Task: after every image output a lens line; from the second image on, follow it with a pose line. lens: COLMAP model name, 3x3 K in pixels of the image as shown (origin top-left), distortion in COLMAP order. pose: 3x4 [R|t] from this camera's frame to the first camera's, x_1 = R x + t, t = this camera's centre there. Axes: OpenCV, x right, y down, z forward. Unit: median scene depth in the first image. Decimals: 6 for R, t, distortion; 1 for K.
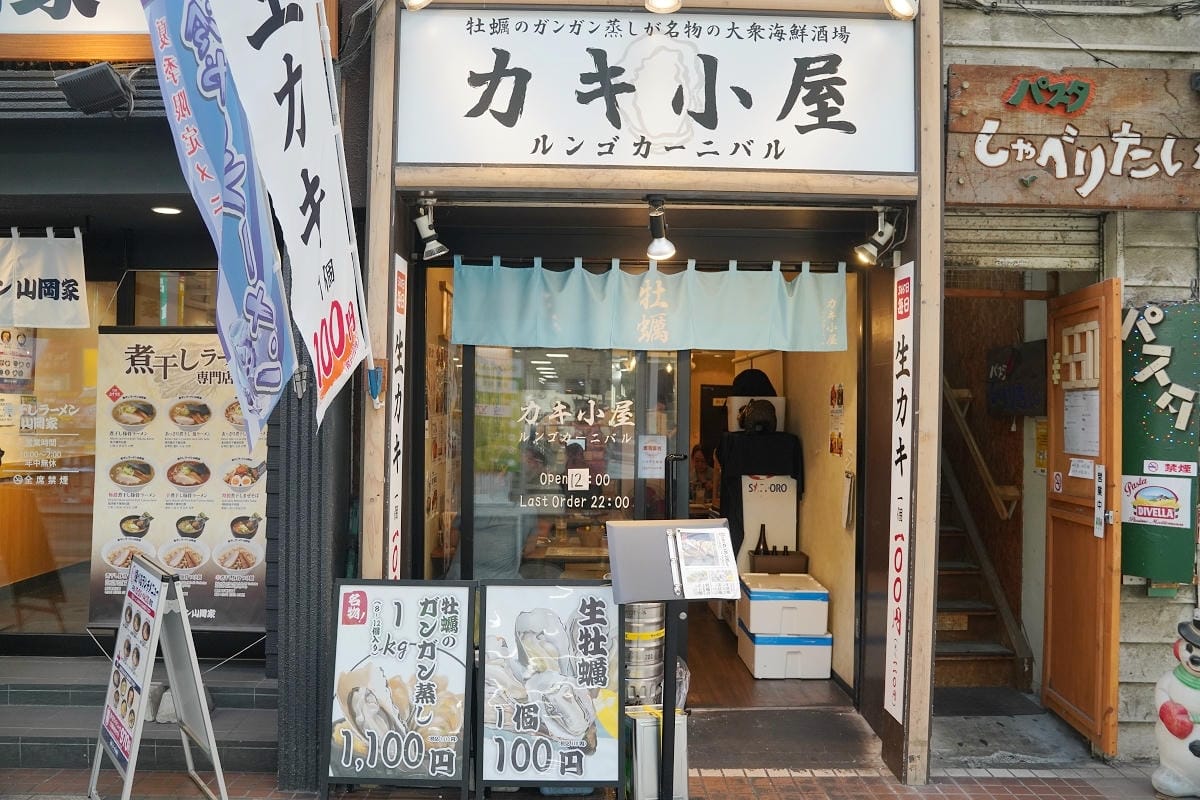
lens RADIAL K [[983.6, 0, 593.6], [0, 983.6, 394.6], [0, 0, 1]] dist [-0.115654, 0.092672]
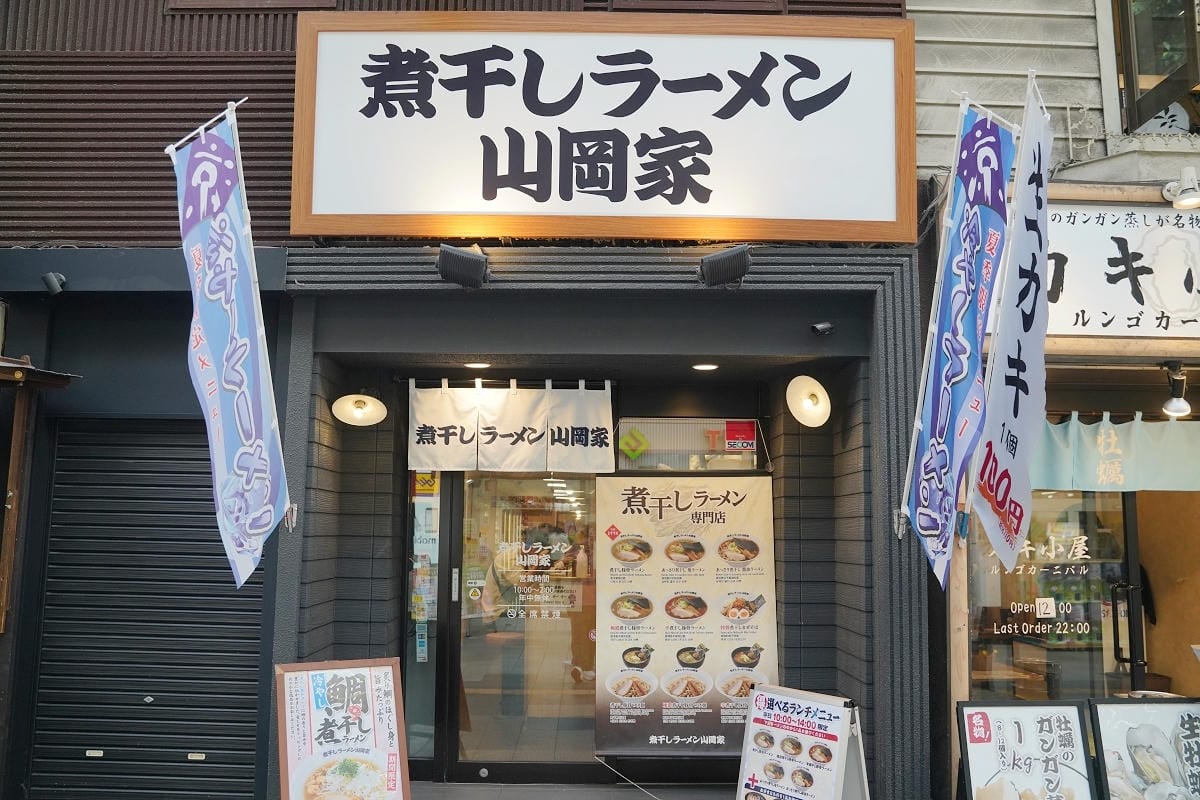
lens RADIAL K [[983.6, 0, 592.0], [0, 983.6, 398.3], [0, 0, 1]] dist [-0.115654, 0.092672]
pose [[0.999996, 0.000145, -0.002784, -0.612262], [-0.000477, 0.992805, -0.119744, -0.021957], [0.002747, 0.119745, 0.992801, -0.126583]]
